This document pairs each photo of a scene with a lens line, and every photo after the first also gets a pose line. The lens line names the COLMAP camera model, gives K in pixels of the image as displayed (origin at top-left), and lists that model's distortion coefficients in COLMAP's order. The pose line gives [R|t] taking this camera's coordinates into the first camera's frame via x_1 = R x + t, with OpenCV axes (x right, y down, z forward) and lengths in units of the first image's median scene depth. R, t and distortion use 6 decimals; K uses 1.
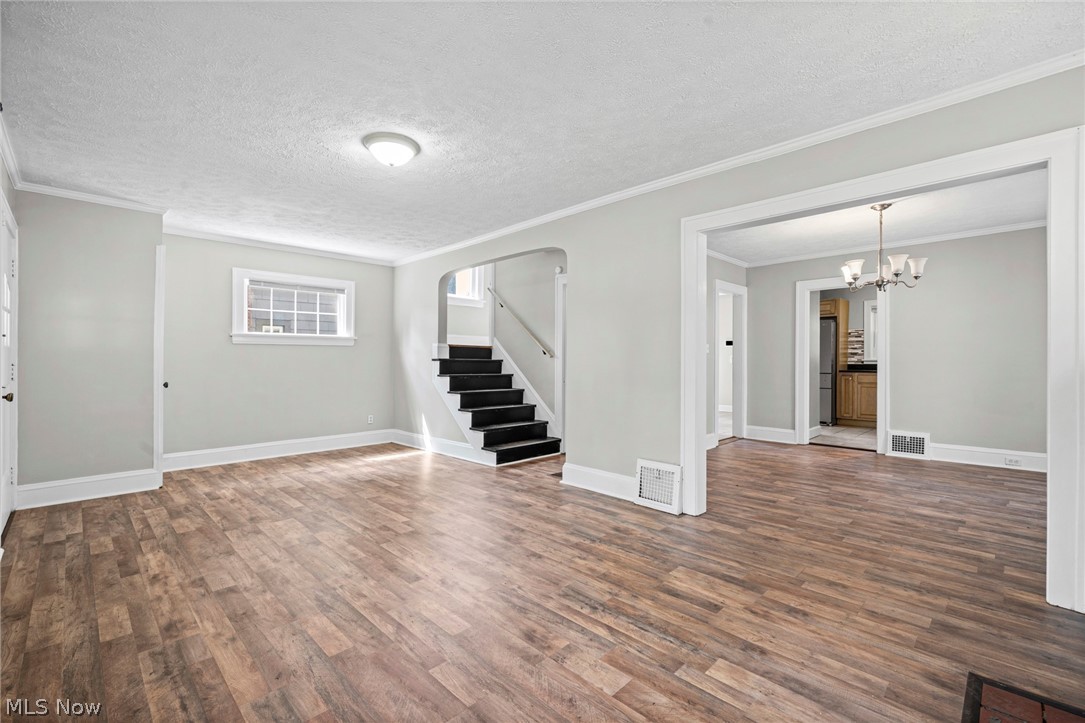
lens RADIAL K [[470.8, 0, 538.8], [0, 470.8, 362.0], [0, 0, 1]] dist [-0.001884, -0.000208]
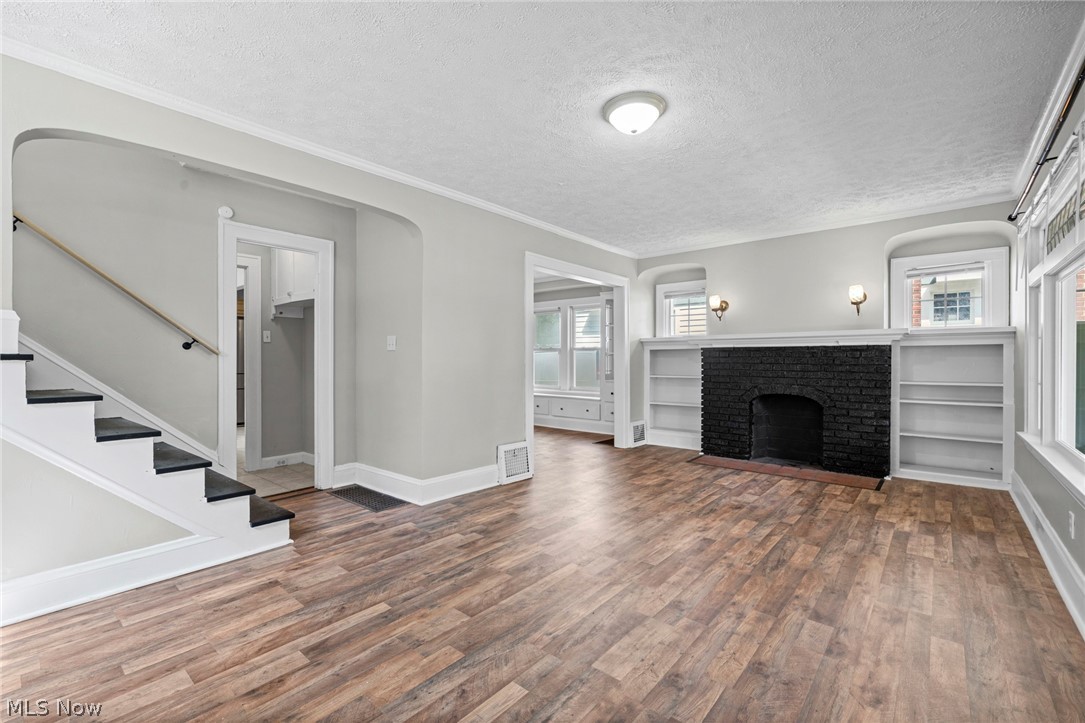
lens RADIAL K [[470.8, 0, 538.8], [0, 470.8, 362.0], [0, 0, 1]] dist [-0.001884, -0.000208]
pose [[-0.080932, -0.002163, 0.996717, -1.228800], [0.004117, 0.999988, 0.002504, -0.001029], [-0.996711, 0.004306, -0.080922, 1.310807]]
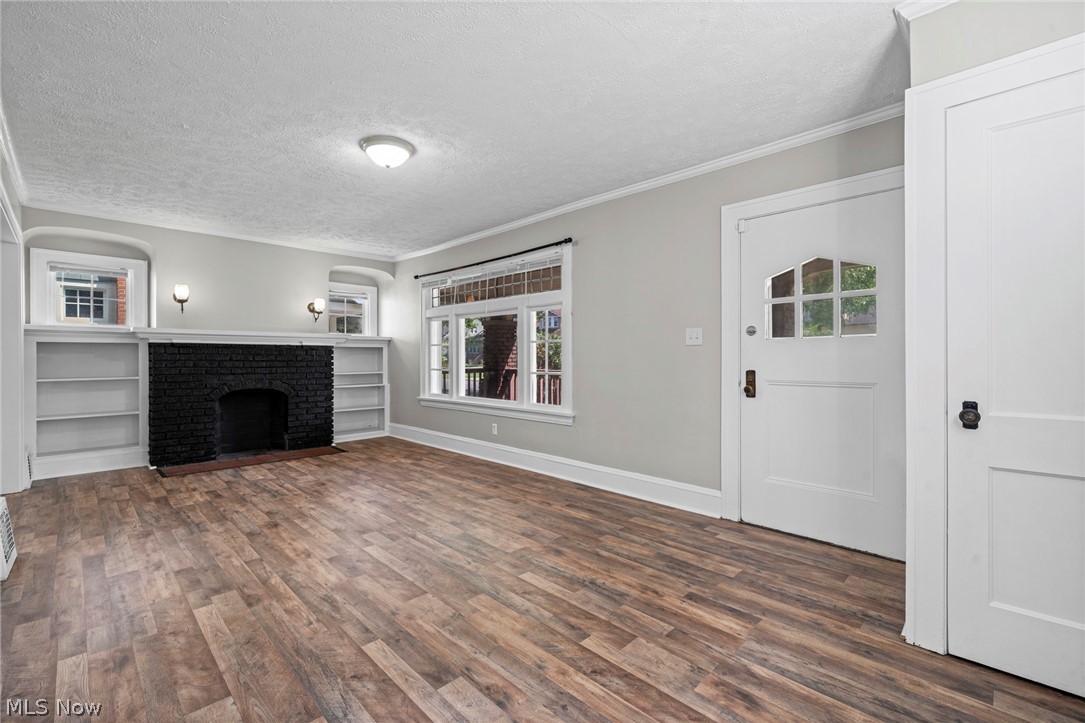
lens RADIAL K [[468.4, 0, 542.5], [0, 468.4, 361.5], [0, 0, 1]] dist [-0.001250, 0.000262]
pose [[-0.999921, 0.002041, -0.012400, -0.681278], [0.001877, 0.999911, 0.013192, -0.004952], [0.012425, 0.013168, -0.999836, 2.142777]]
